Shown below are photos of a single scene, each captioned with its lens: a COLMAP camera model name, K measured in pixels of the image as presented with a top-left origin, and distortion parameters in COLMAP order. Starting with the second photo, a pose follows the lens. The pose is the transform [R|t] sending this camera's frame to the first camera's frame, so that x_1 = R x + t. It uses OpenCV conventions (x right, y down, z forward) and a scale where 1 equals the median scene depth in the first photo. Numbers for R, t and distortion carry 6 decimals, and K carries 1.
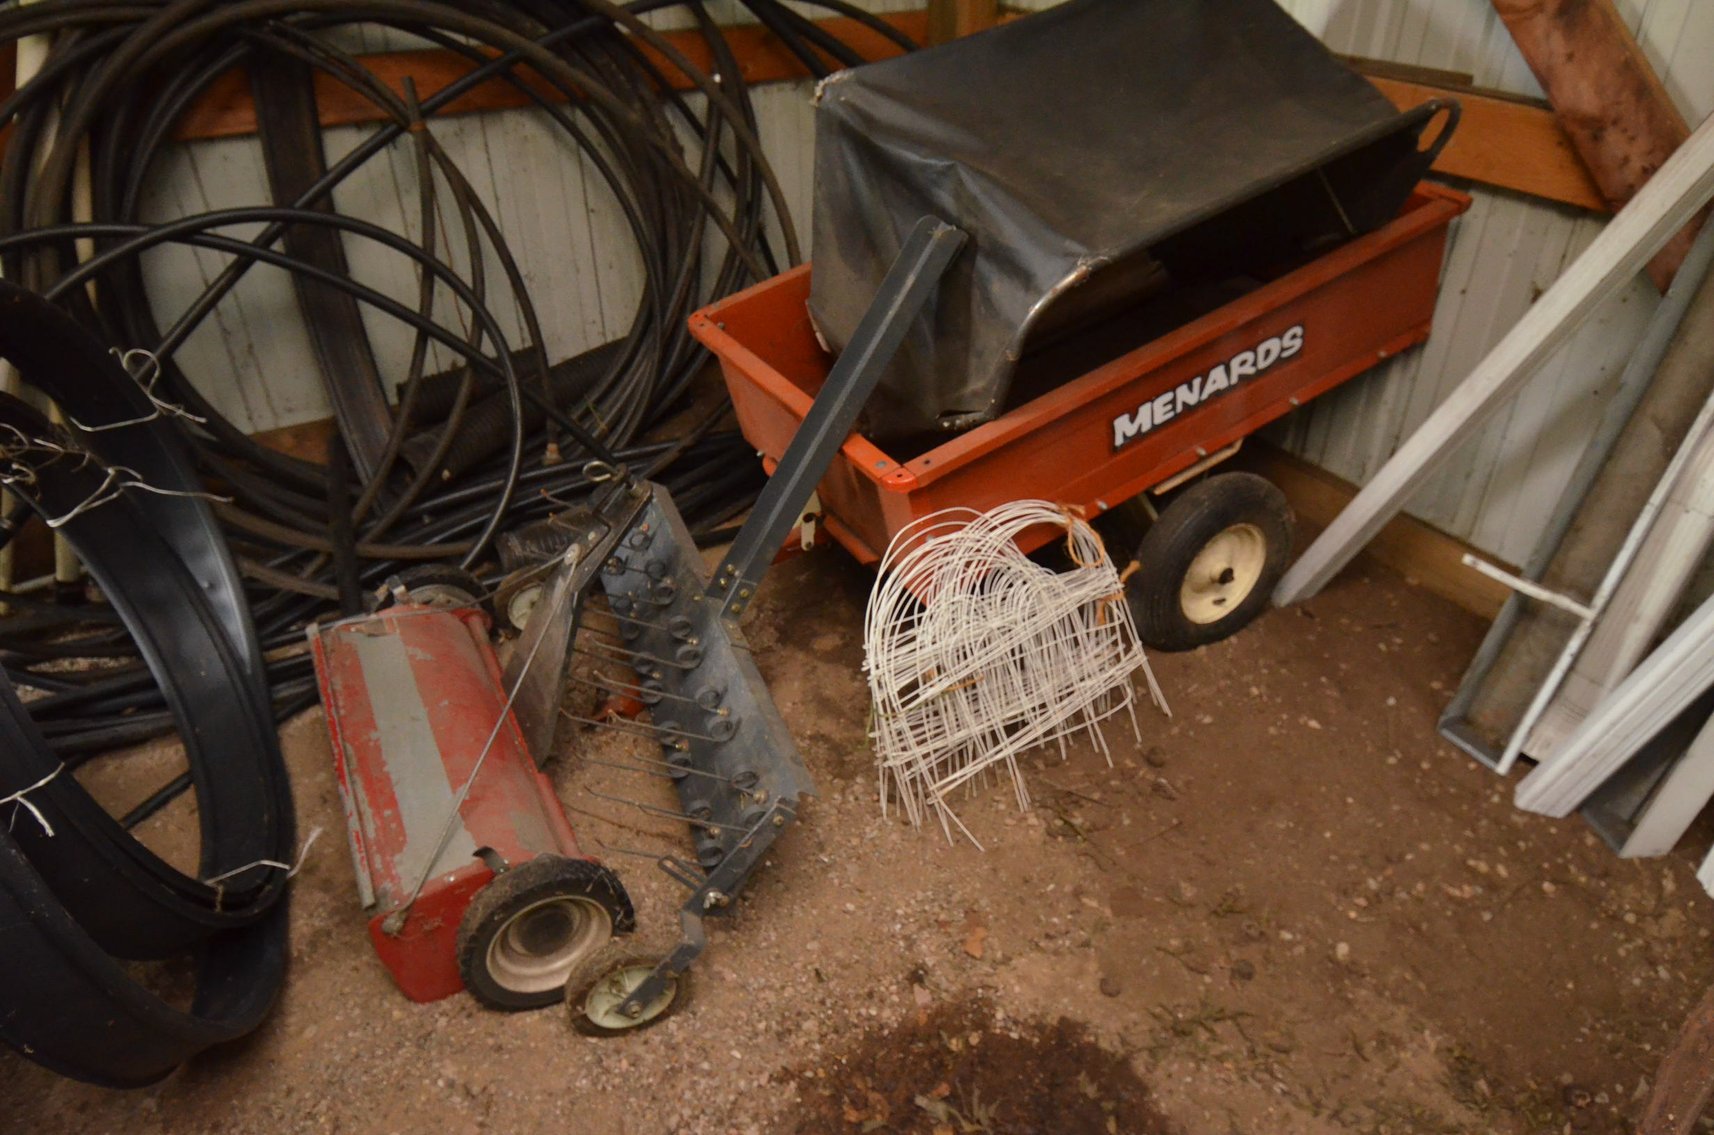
lens RADIAL K [[1136.4, 0, 859.2], [0, 1136.4, 592.8], [0, 0, 1]] dist [0.017670, -0.027134]
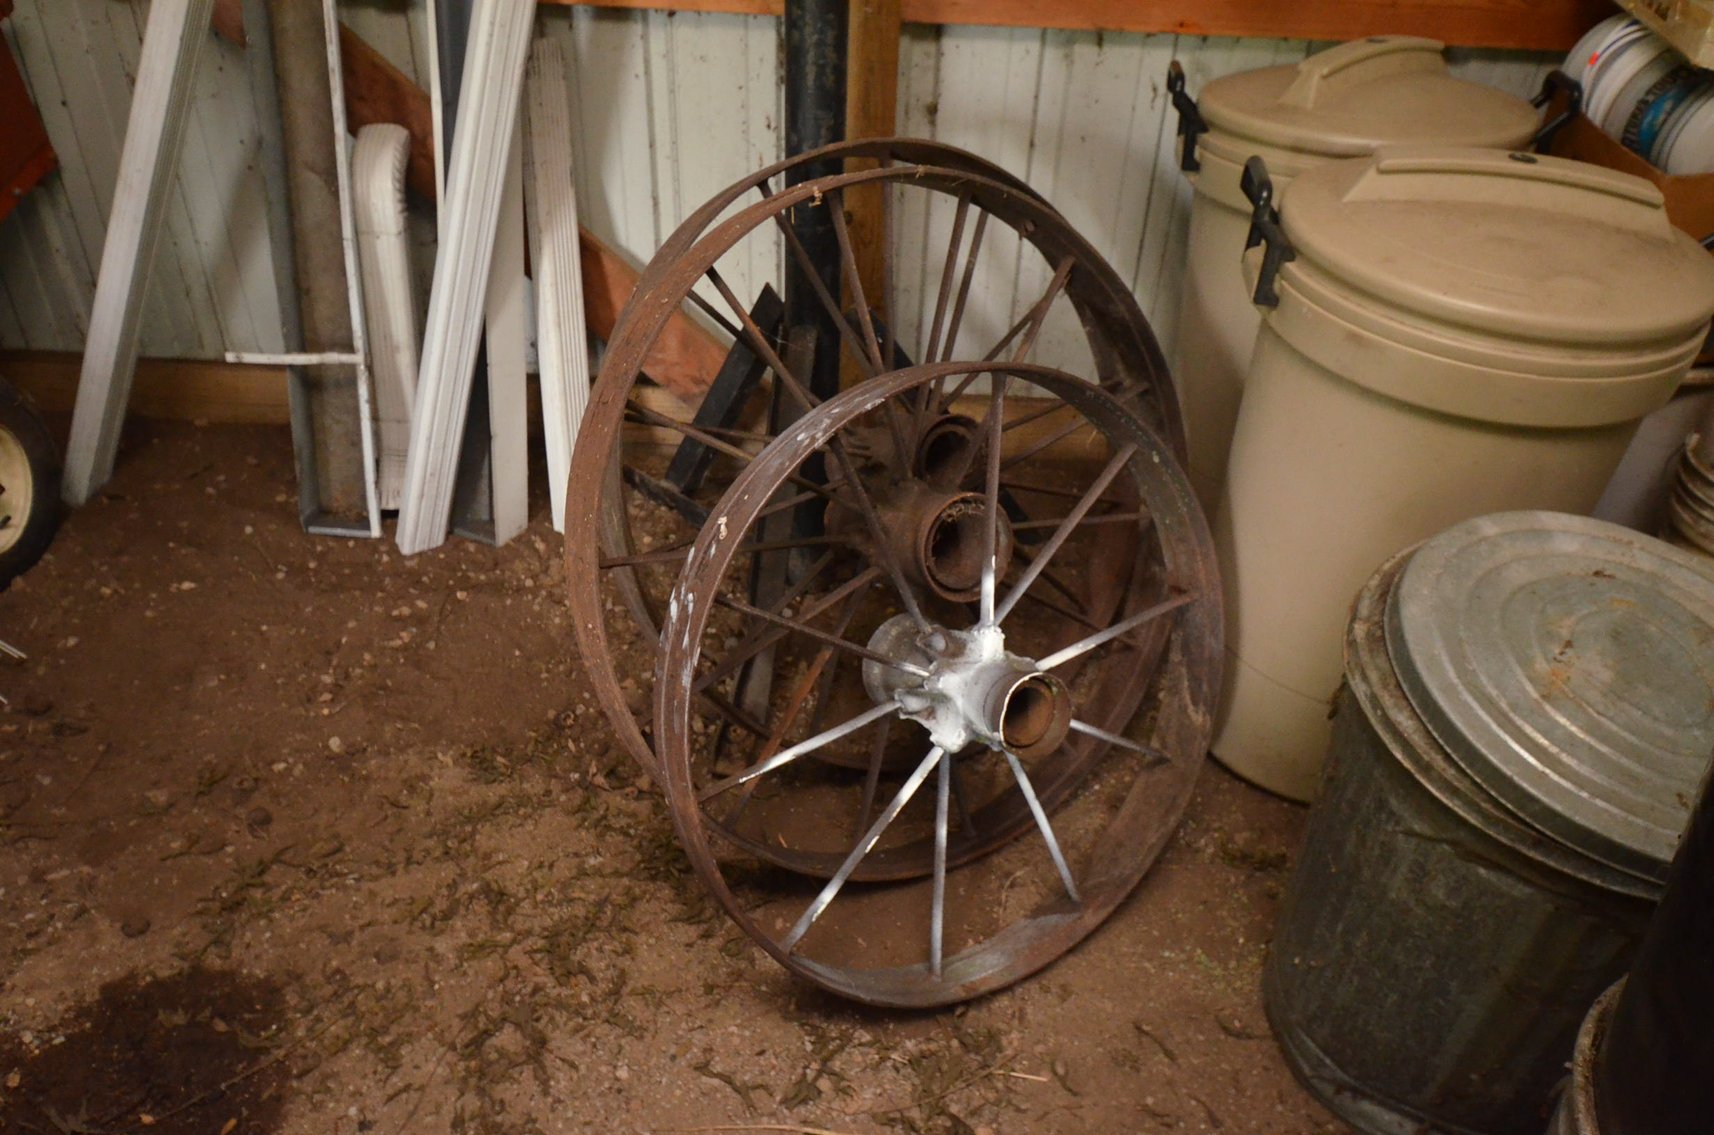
lens RADIAL K [[1278.8, 0, 857.0], [0, 1278.8, 567.5], [0, 0, 1]] dist [0.048352, -0.040074]
pose [[0.521775, -0.465826, 0.714673, -0.060004], [0.437258, 0.865373, 0.244815, 0.093127], [-0.732500, 0.184758, 0.655216, -0.082641]]
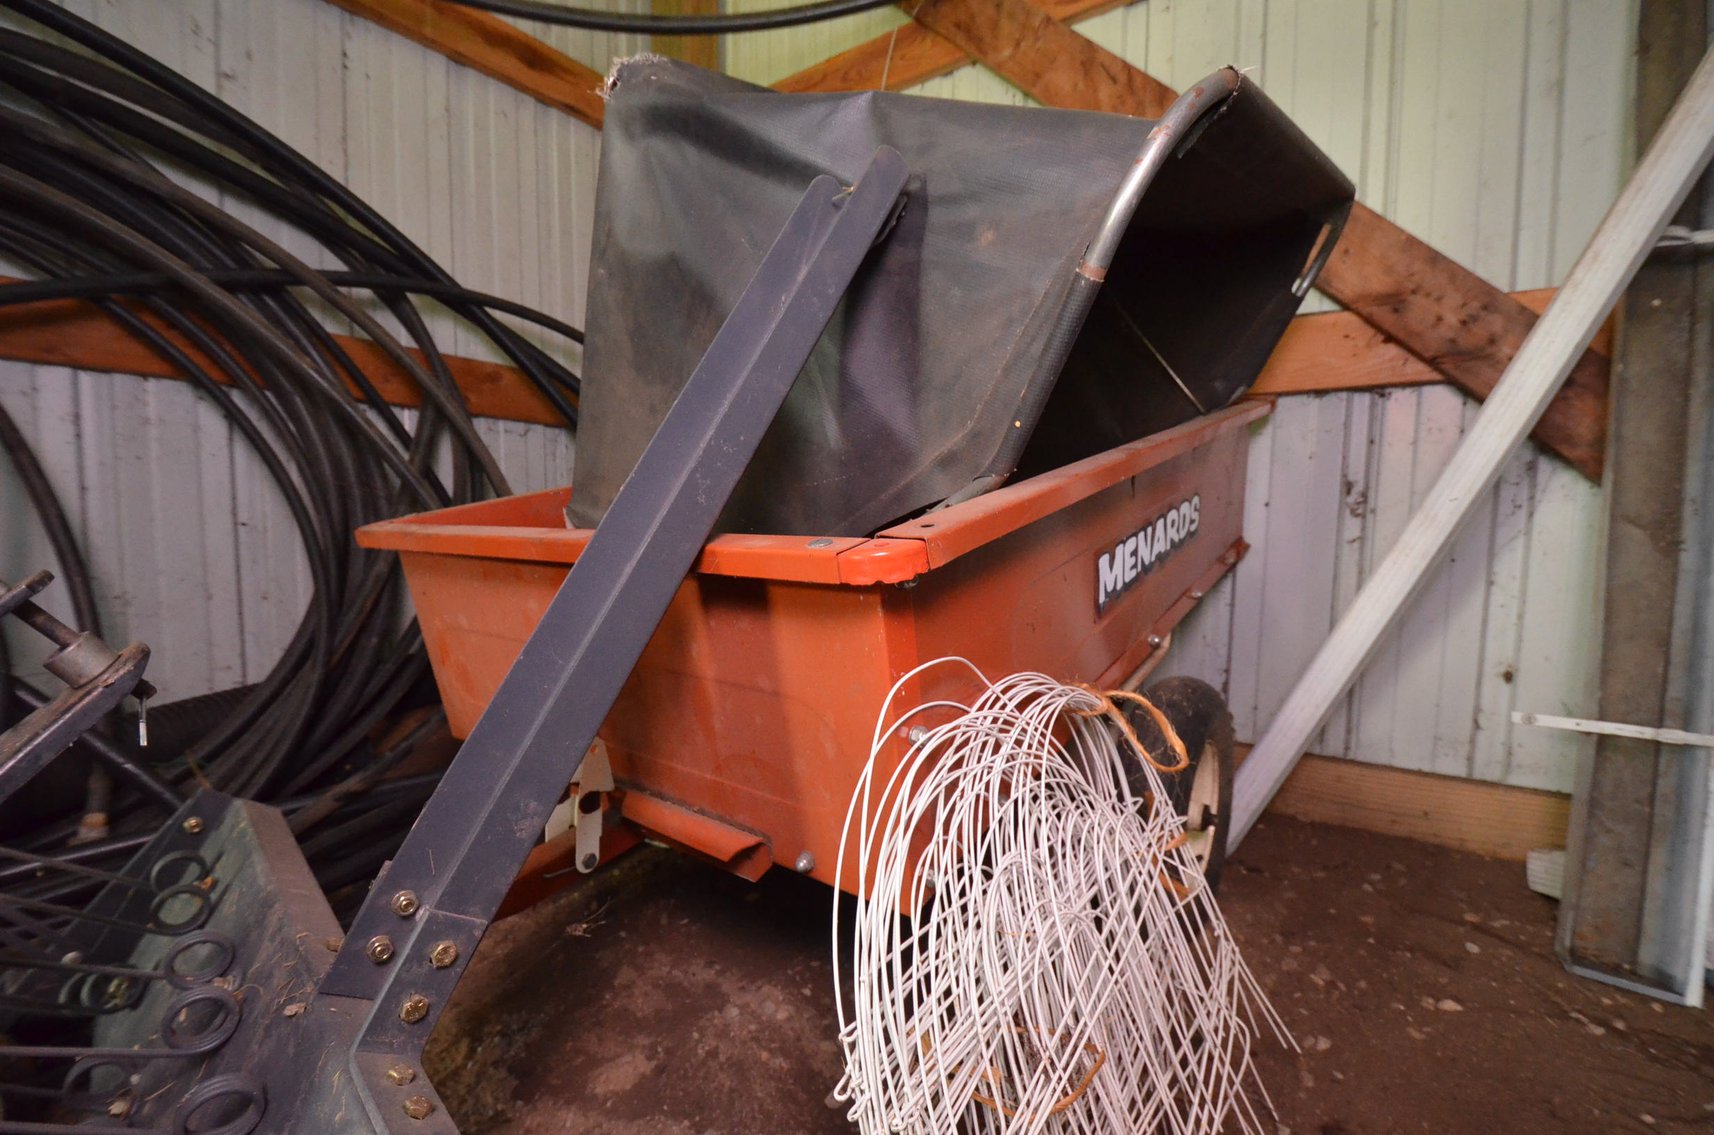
lens RADIAL K [[799.0, 0, 900.8], [0, 799.0, 563.6], [0, 0, 1]] dist [0.002232, -0.017249]
pose [[0.914633, -0.014135, 0.404038, -0.069836], [0.204639, 0.878090, -0.432528, 0.028468], [-0.348668, 0.478286, 0.806023, 0.697825]]
